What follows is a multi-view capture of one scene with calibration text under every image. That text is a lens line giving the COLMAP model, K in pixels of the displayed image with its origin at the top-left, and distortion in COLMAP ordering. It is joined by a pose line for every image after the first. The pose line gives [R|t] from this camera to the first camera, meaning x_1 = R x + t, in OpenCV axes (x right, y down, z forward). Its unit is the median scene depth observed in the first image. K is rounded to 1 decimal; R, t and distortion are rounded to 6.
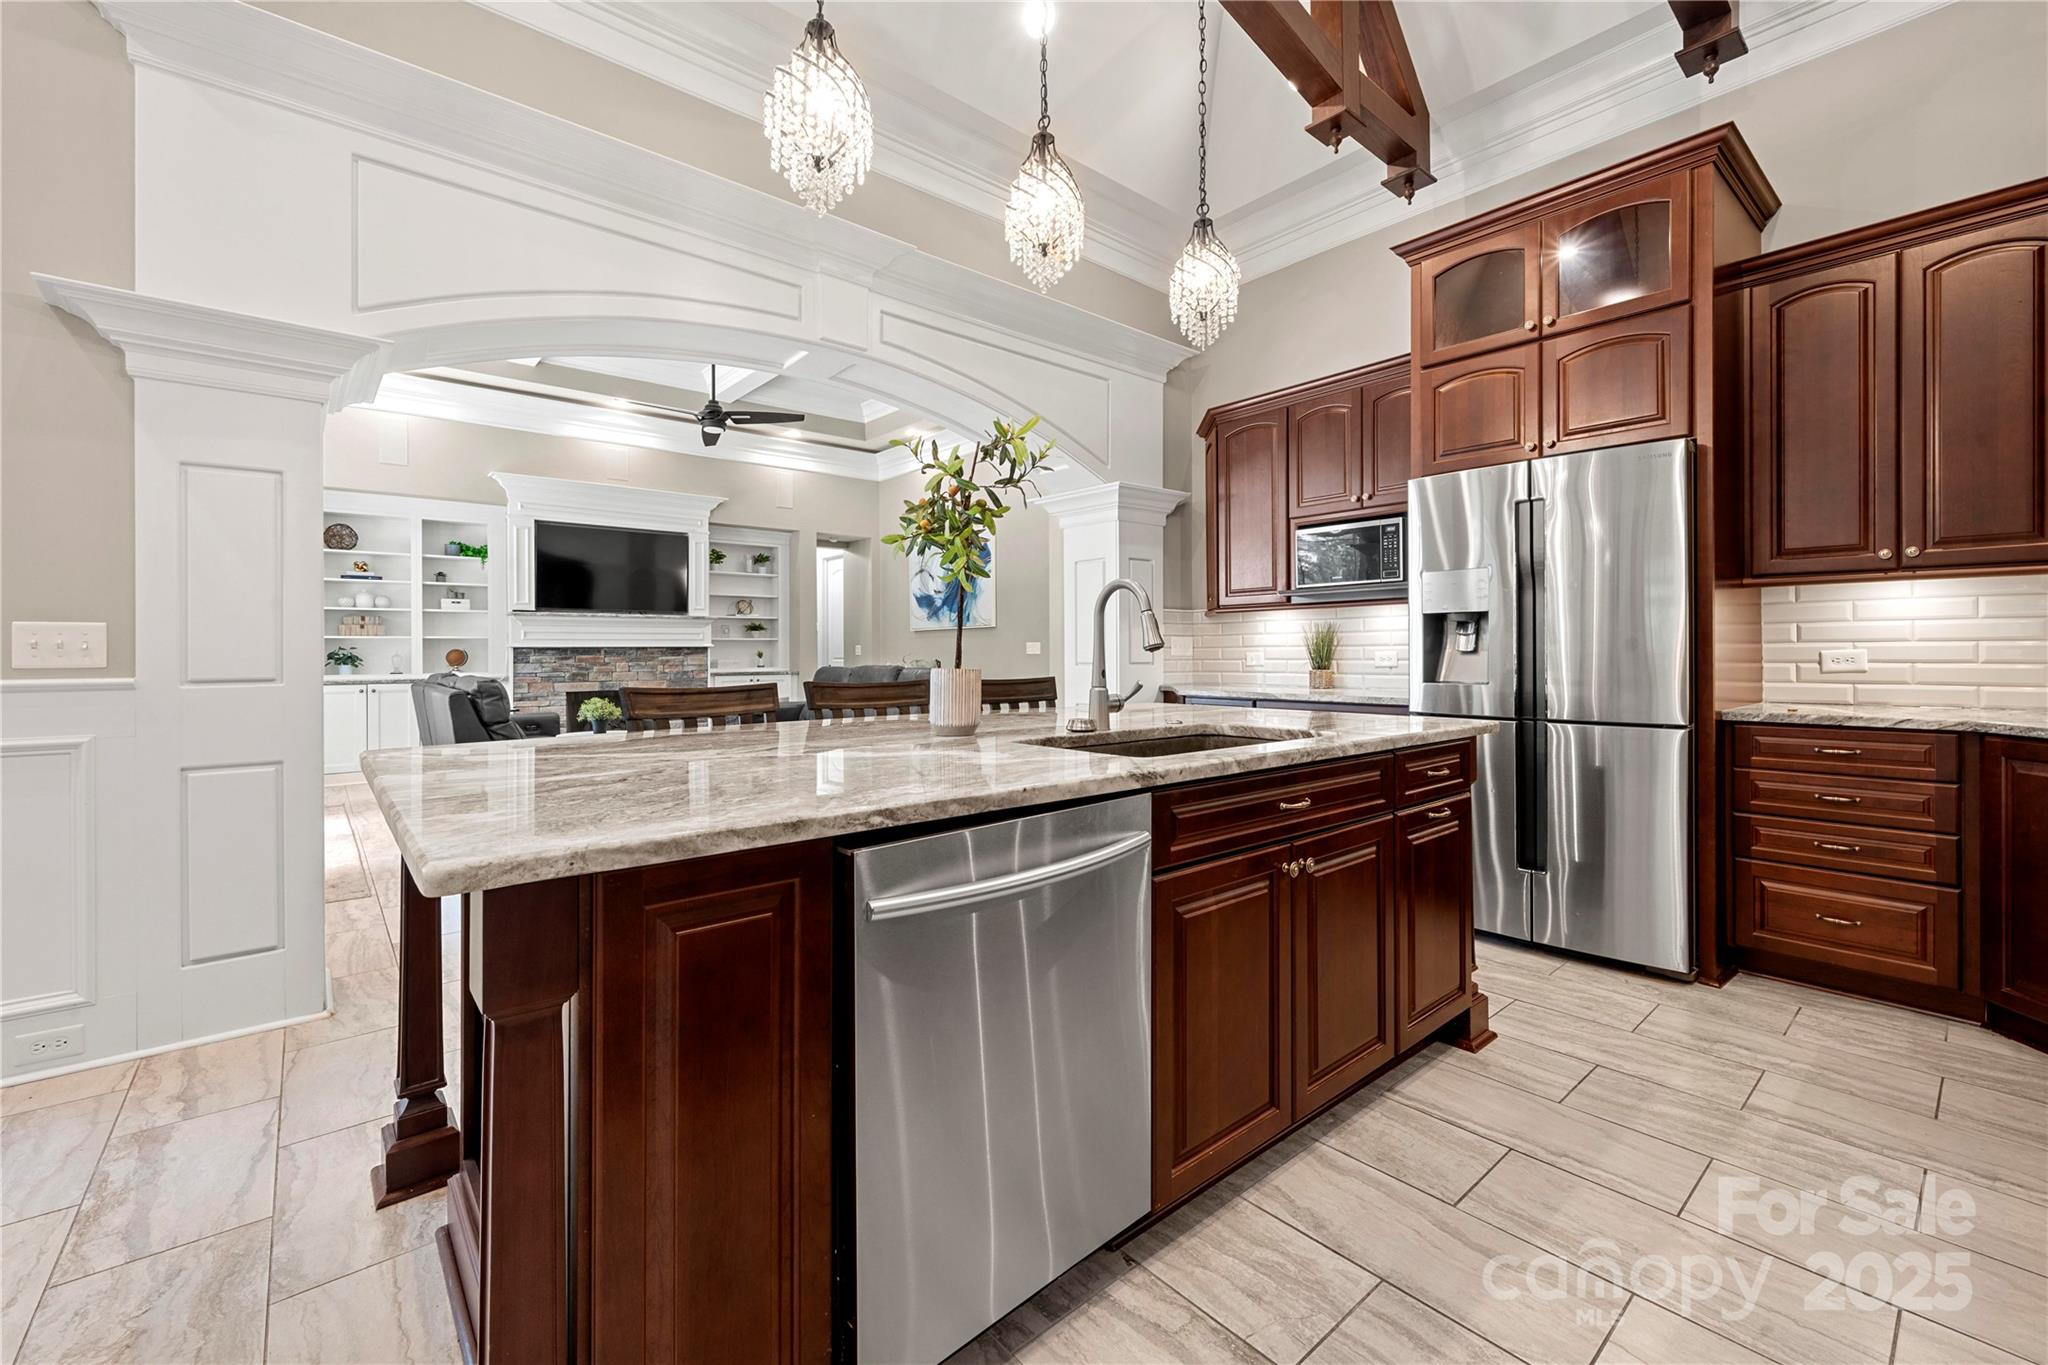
lens RADIAL K [[839.4, 0, 1031.2], [0, 839.4, 649.6], [0, 0, 1]] dist [-0.001351, -0.000205]
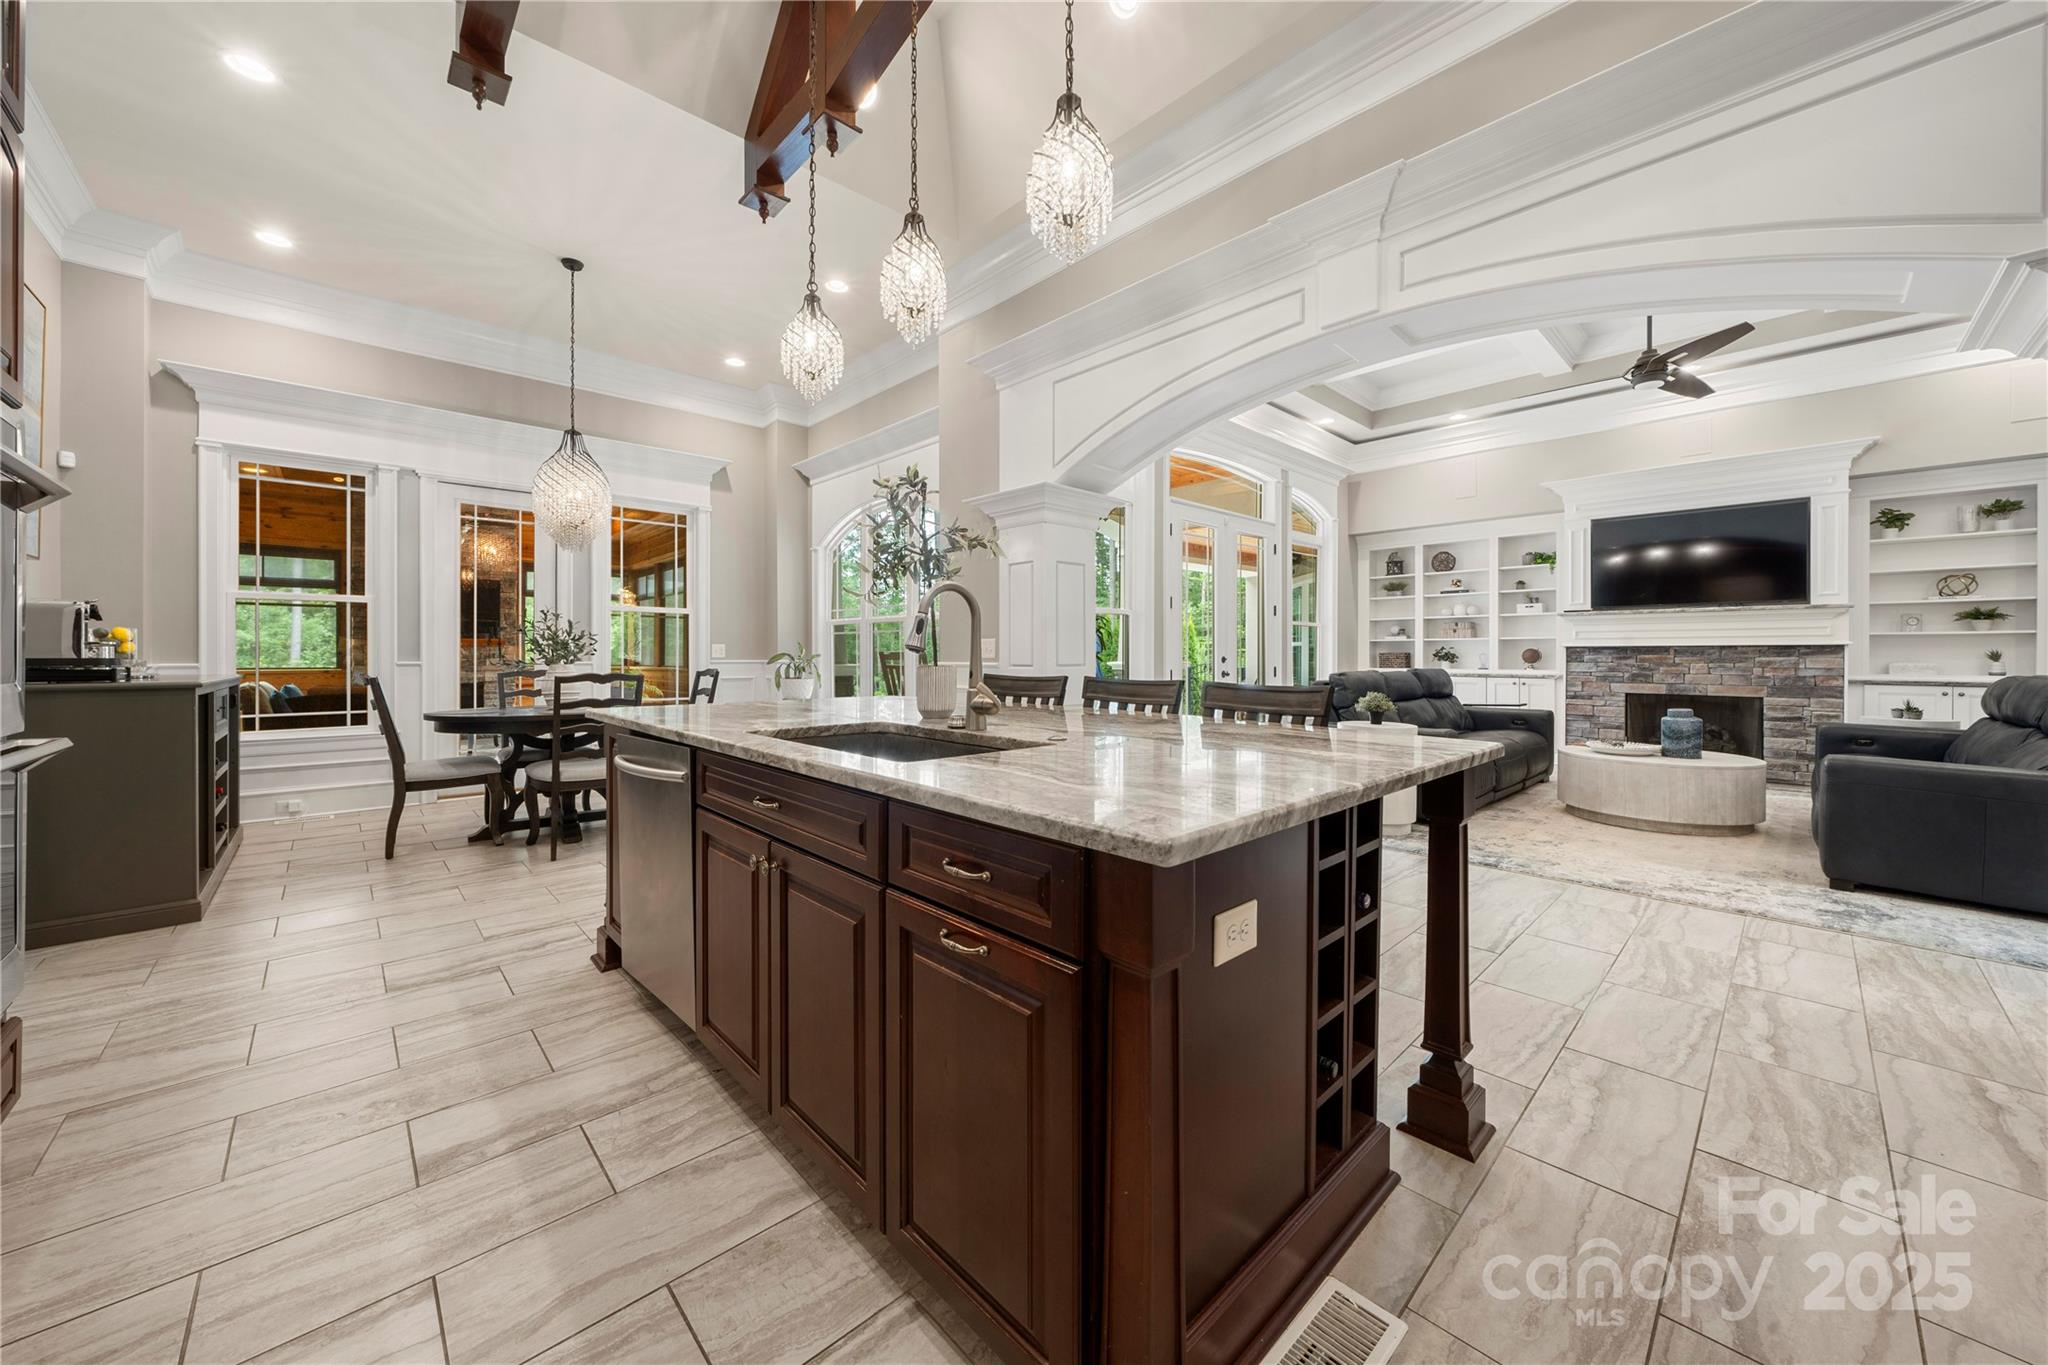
lens RADIAL K [[744.2, 0, 1021.3], [0, 744.2, 657.6], [0, 0, 1]] dist [-0.004926, 0.000048]
pose [[0.040153, 0.009980, -0.999144, 0.294865], [0.001972, 0.999947, 0.010067, 0.000039], [0.999192, -0.002374, 0.040131, 0.307233]]
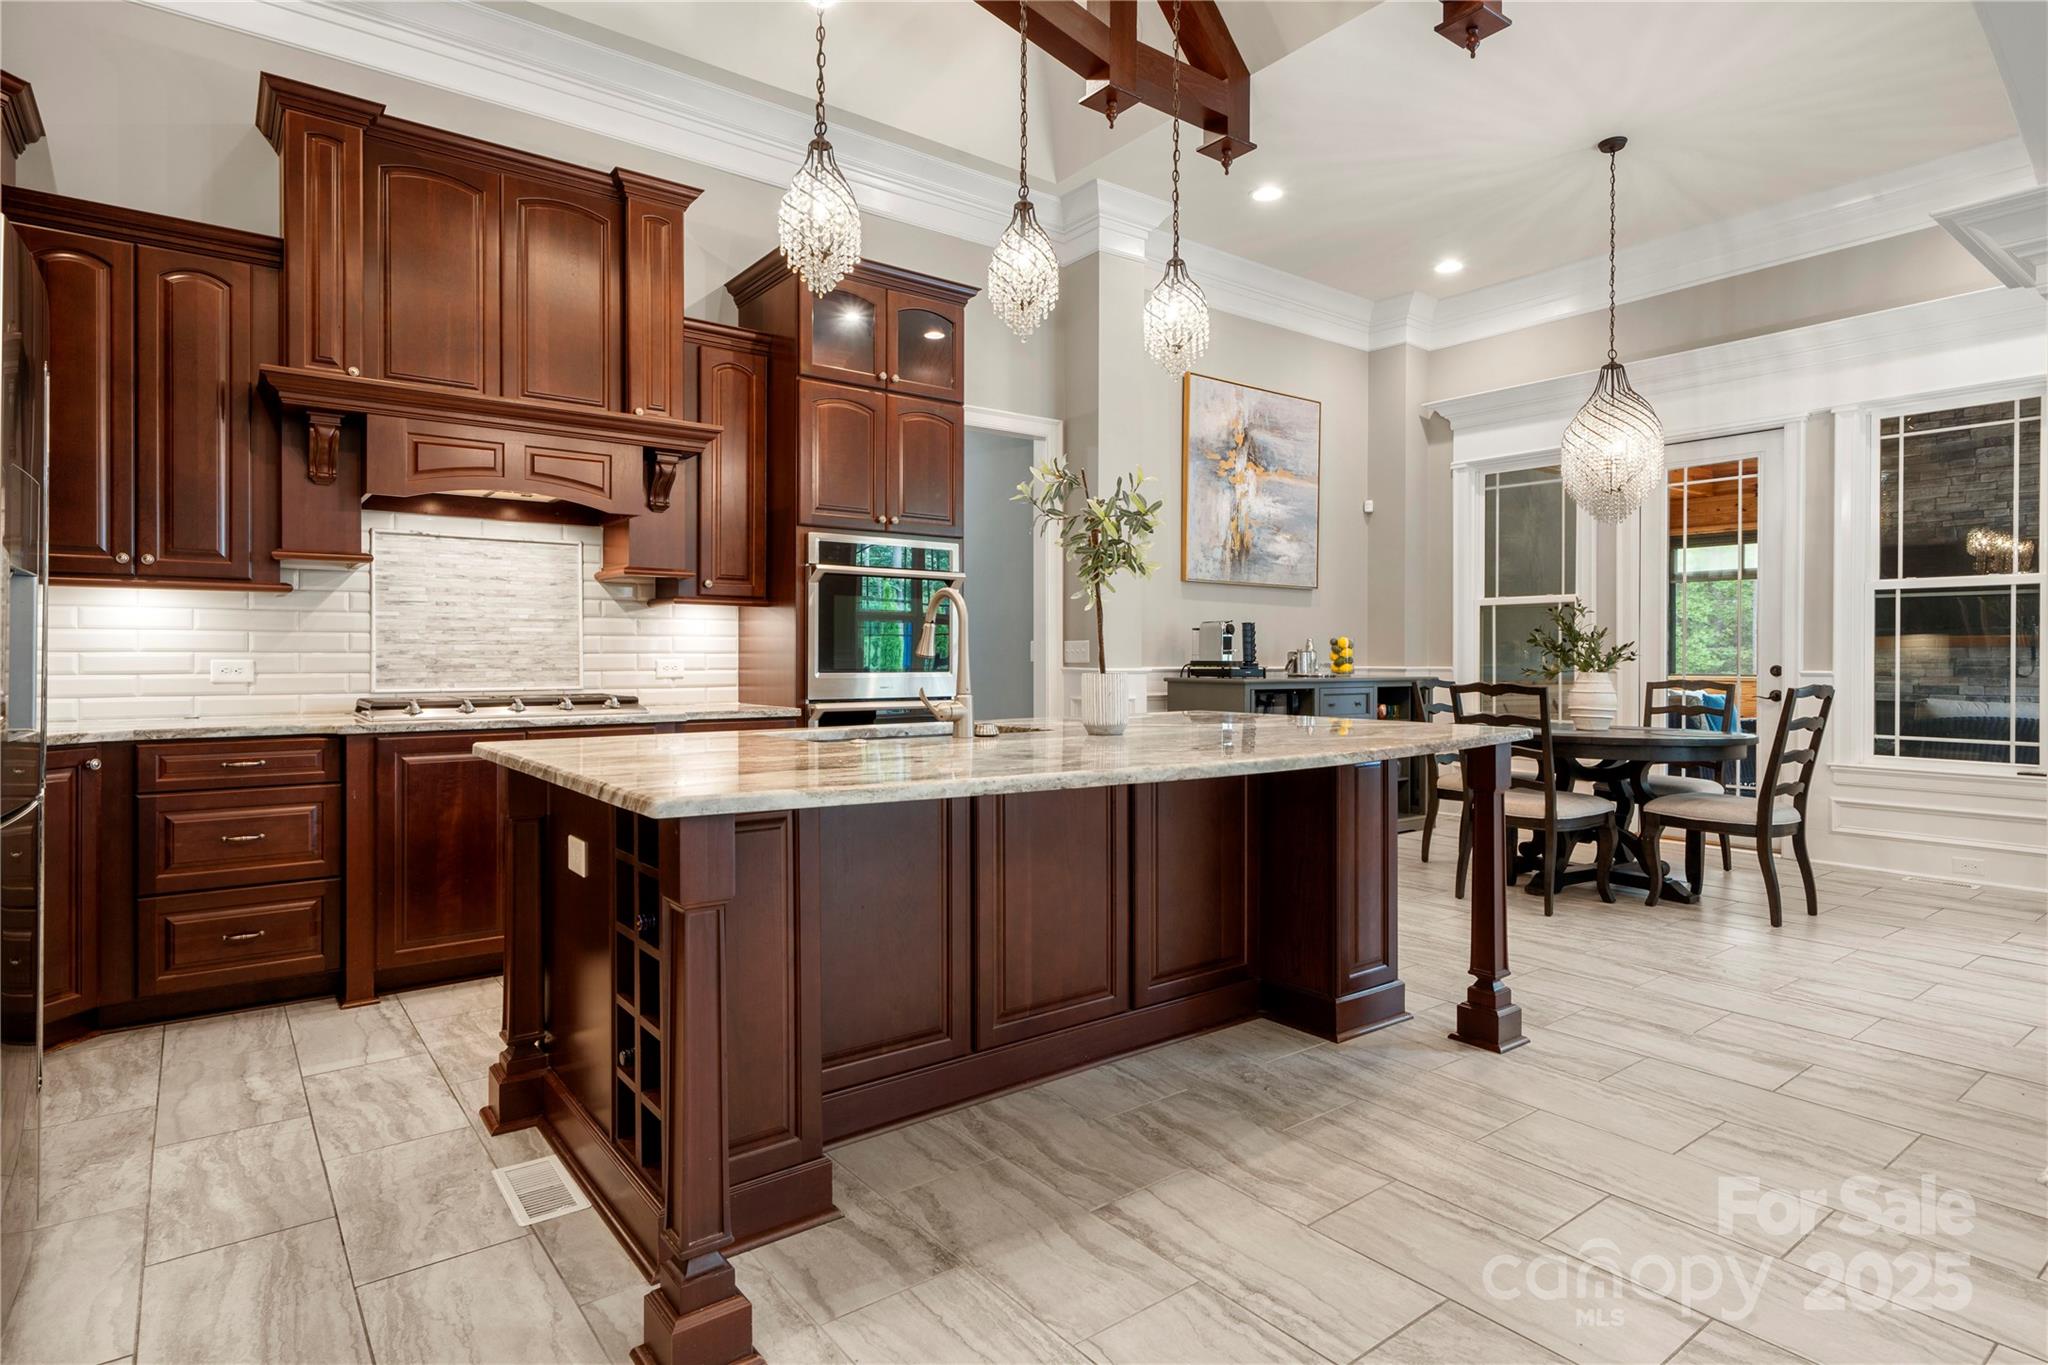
lens RADIAL K [[1092.6, 0, 1021.0], [0, 1092.6, 659.1], [0, 0, 1]] dist [0.003230, 0.000003]
pose [[-0.998377, 0.001960, 0.056915, -0.017064], [0.001988, 0.999998, 0.000422, 0.001391], [-0.056914, 0.000535, -0.998379, 0.684251]]
